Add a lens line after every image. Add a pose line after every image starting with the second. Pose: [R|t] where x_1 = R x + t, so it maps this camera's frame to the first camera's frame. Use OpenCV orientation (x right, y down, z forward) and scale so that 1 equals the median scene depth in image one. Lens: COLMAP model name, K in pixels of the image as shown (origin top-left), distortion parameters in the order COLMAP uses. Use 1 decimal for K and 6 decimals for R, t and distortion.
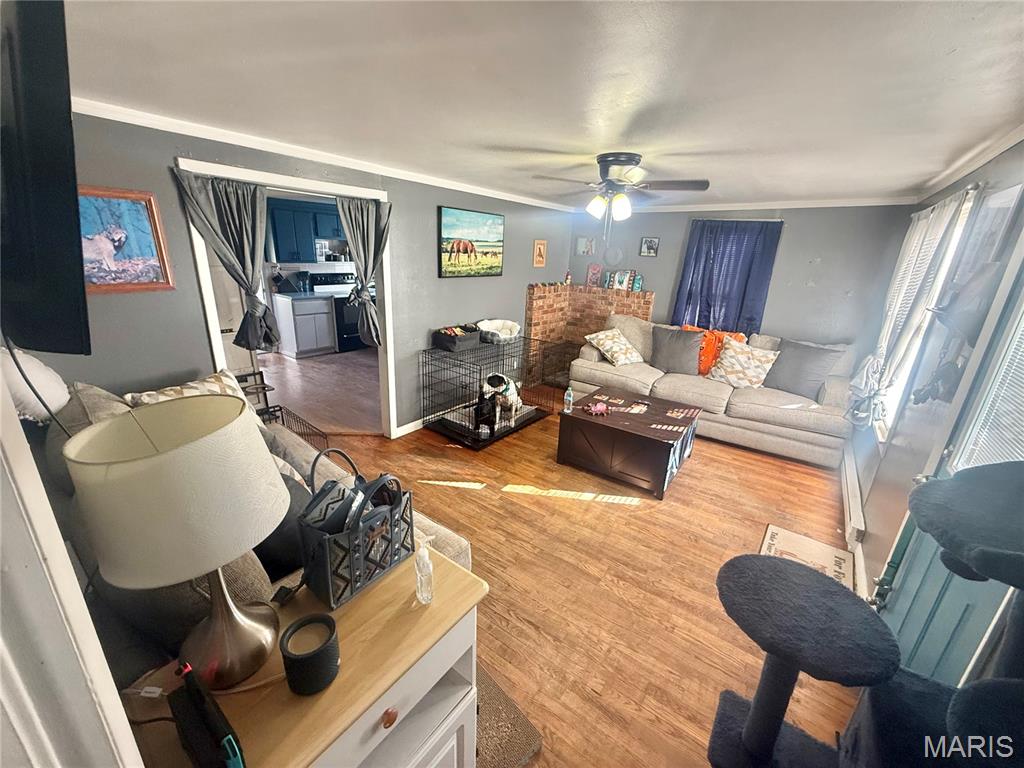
lens RADIAL K [[407.6, 0, 512.8], [0, 407.6, 383.1], [0, 0, 1]] dist [0.003875, -0.001156]
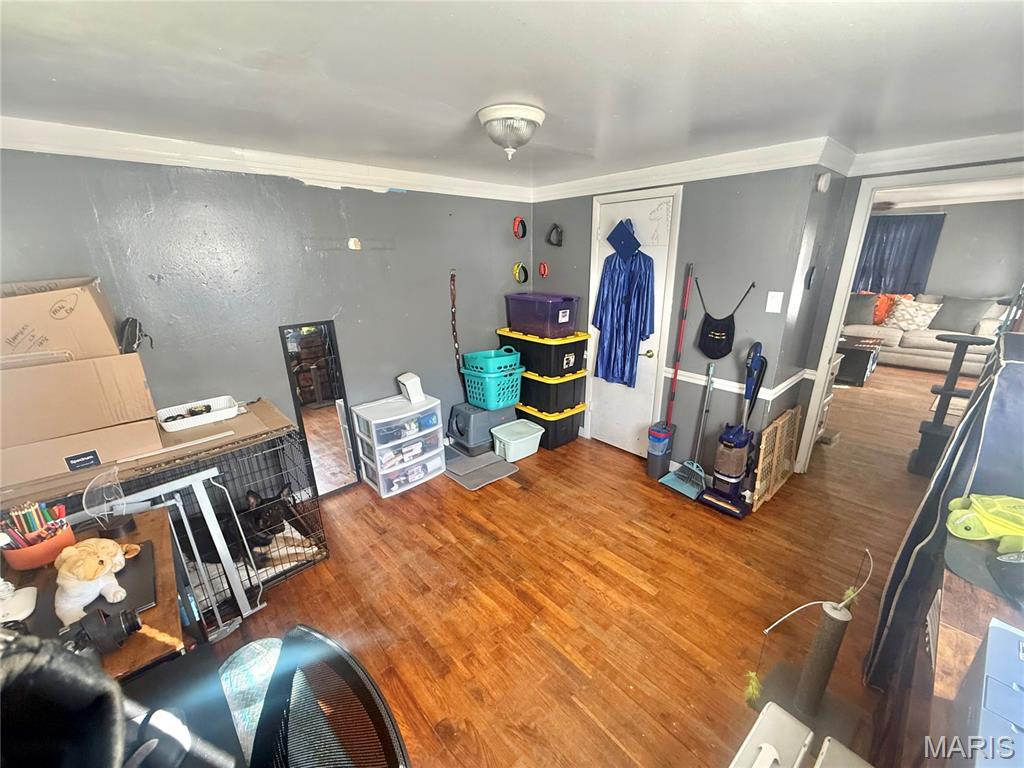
lens RADIAL K [[407.6, 0, 511.3], [0, 407.6, 386.8], [0, 0, 1]] dist [0.003875, -0.001156]
pose [[0.979172, 0.005052, -0.202970, -0.529453], [-0.002347, 0.999905, 0.013569, 0.192094], [0.203019, -0.012810, 0.979091, -0.709855]]
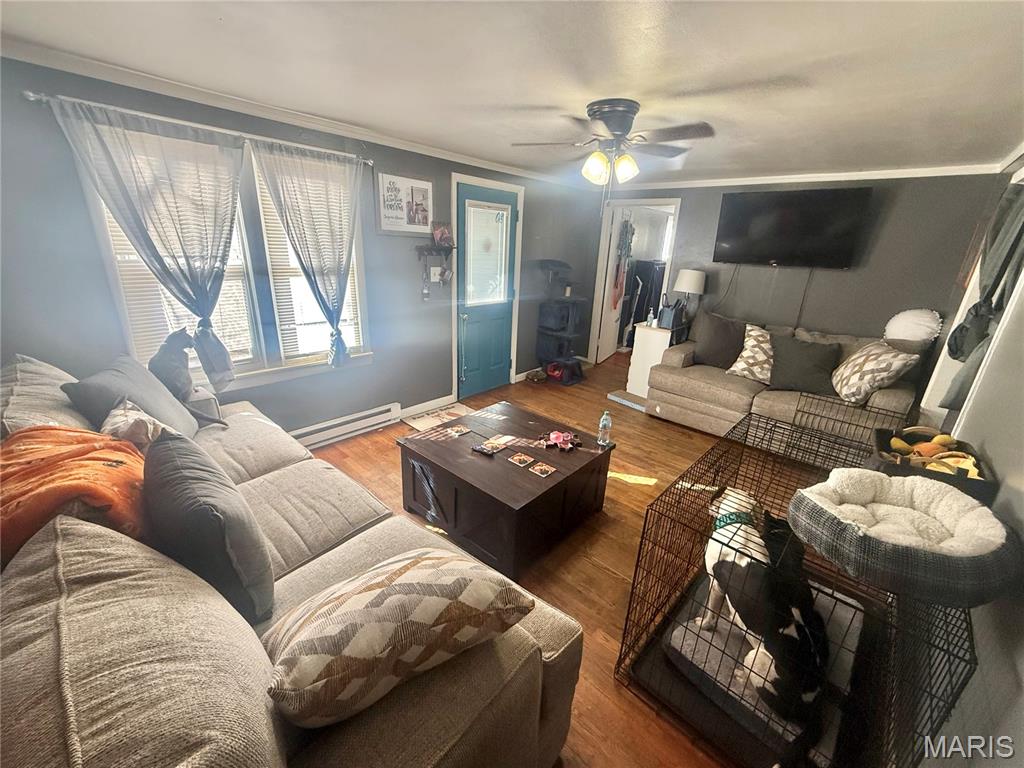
lens RADIAL K [[407.6, 0, 509.6], [0, 407.6, 385.9], [0, 0, 1]] dist [0.003875, -0.001156]
pose [[-0.991290, -0.112394, 0.068648, 0.206022], [-0.048054, 0.793982, 0.606039, -0.359563], [-0.122621, 0.597462, -0.792467, 1.227459]]
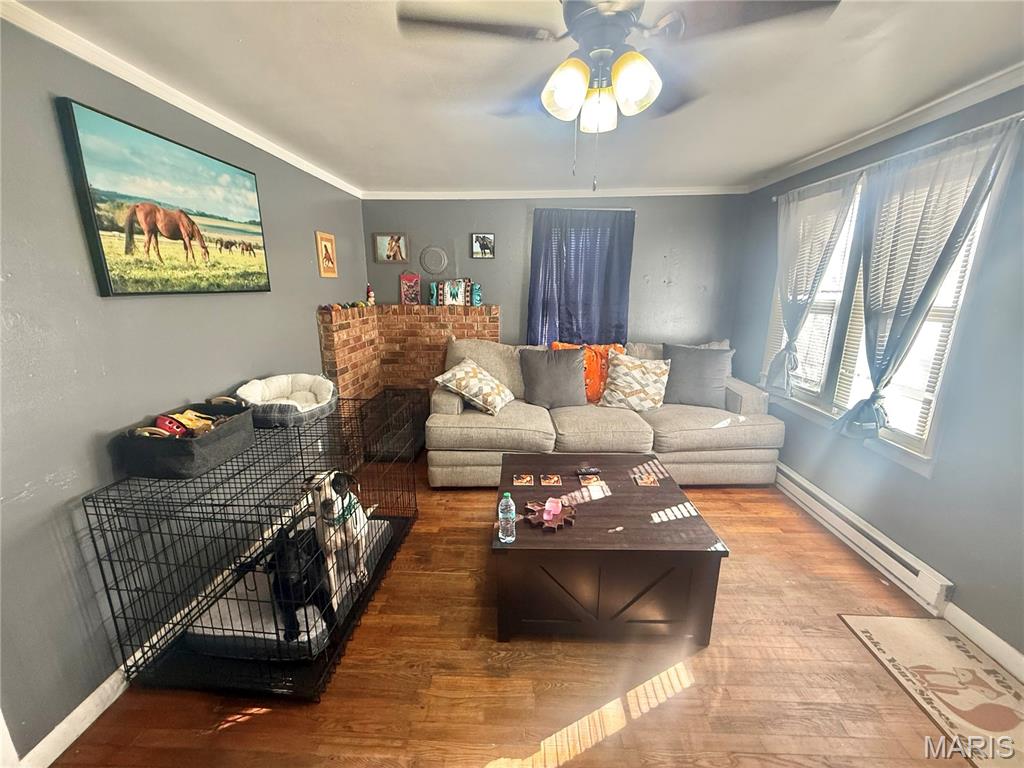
lens RADIAL K [[407.6, 0, 512.3], [0, 407.6, 384.3], [0, 0, 1]] dist [0.003875, -0.001156]
pose [[0.827443, -0.173558, 0.534056, -0.074591], [0.204560, 0.978853, 0.001172, -0.090922], [-0.522966, 0.108277, 0.845448, 0.440422]]
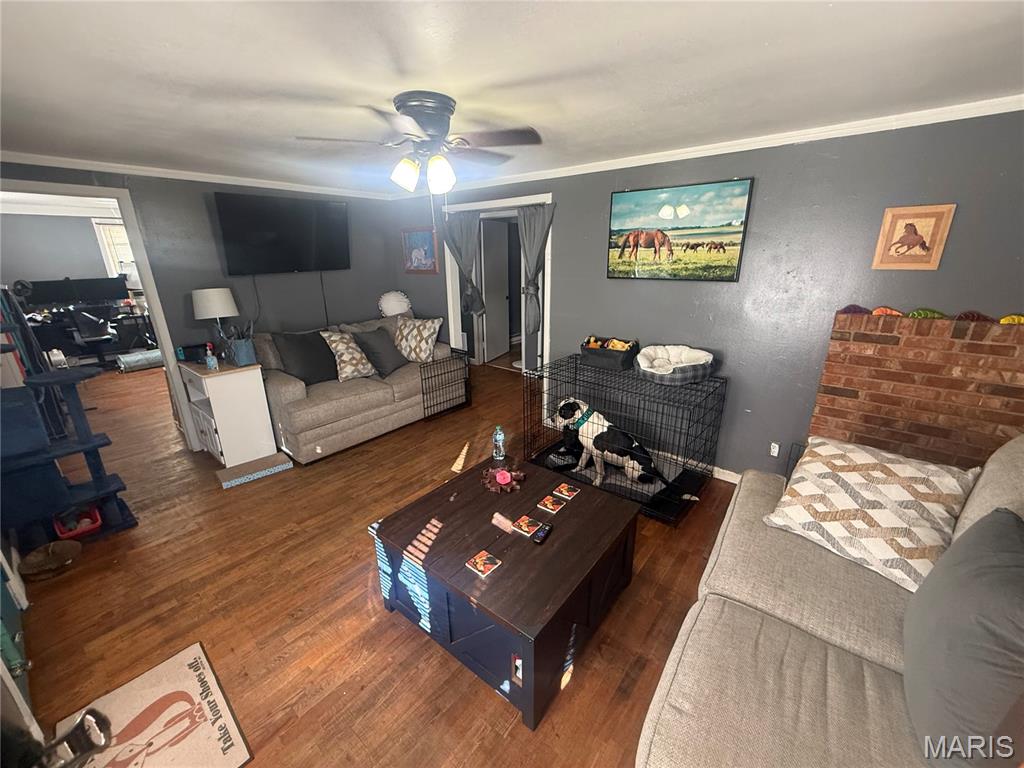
lens RADIAL K [[407.6, 0, 510.5], [0, 407.6, 384.6], [0, 0, 1]] dist [0.003875, -0.001156]
pose [[-0.047202, 0.276645, -0.959812, 0.639399], [-0.294093, 0.914444, 0.278032, -0.208838], [0.954611, 0.295398, 0.038196, 0.755579]]
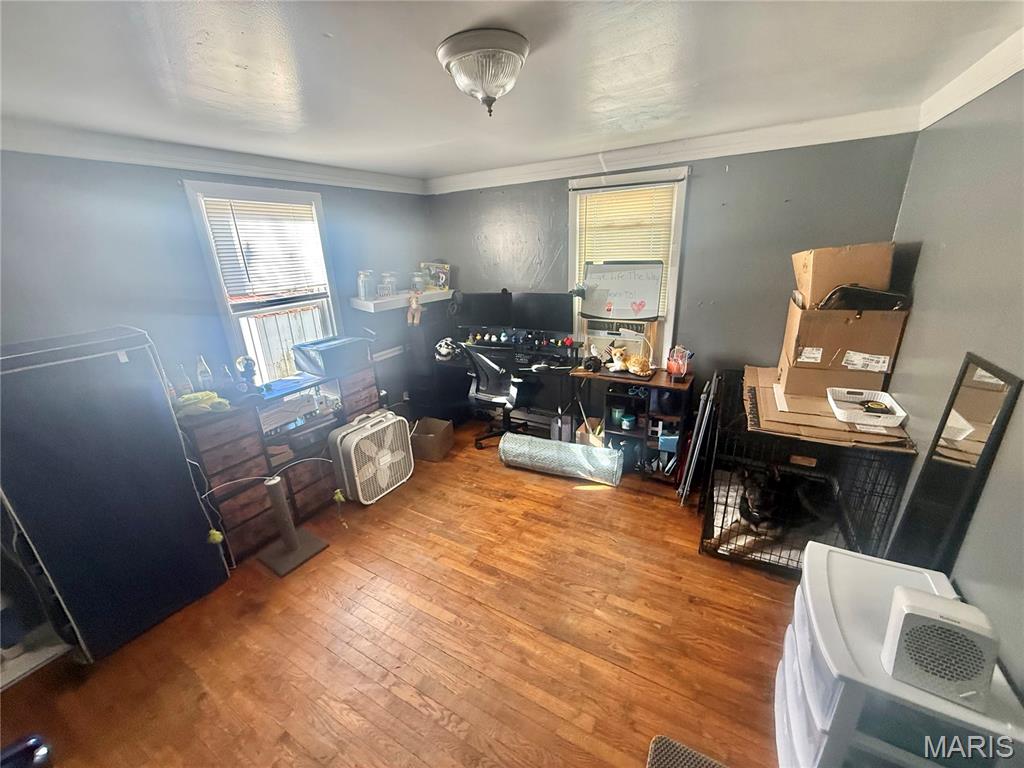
lens RADIAL K [[407.6, 0, 509.6], [0, 407.6, 384.9], [0, 0, 1]] dist [0.003875, -0.001156]
pose [[-0.992972, 0.036013, -0.112733, -0.589598], [-0.037992, 0.805155, 0.591847, -0.052334], [0.112082, 0.591971, -0.798128, 0.065719]]
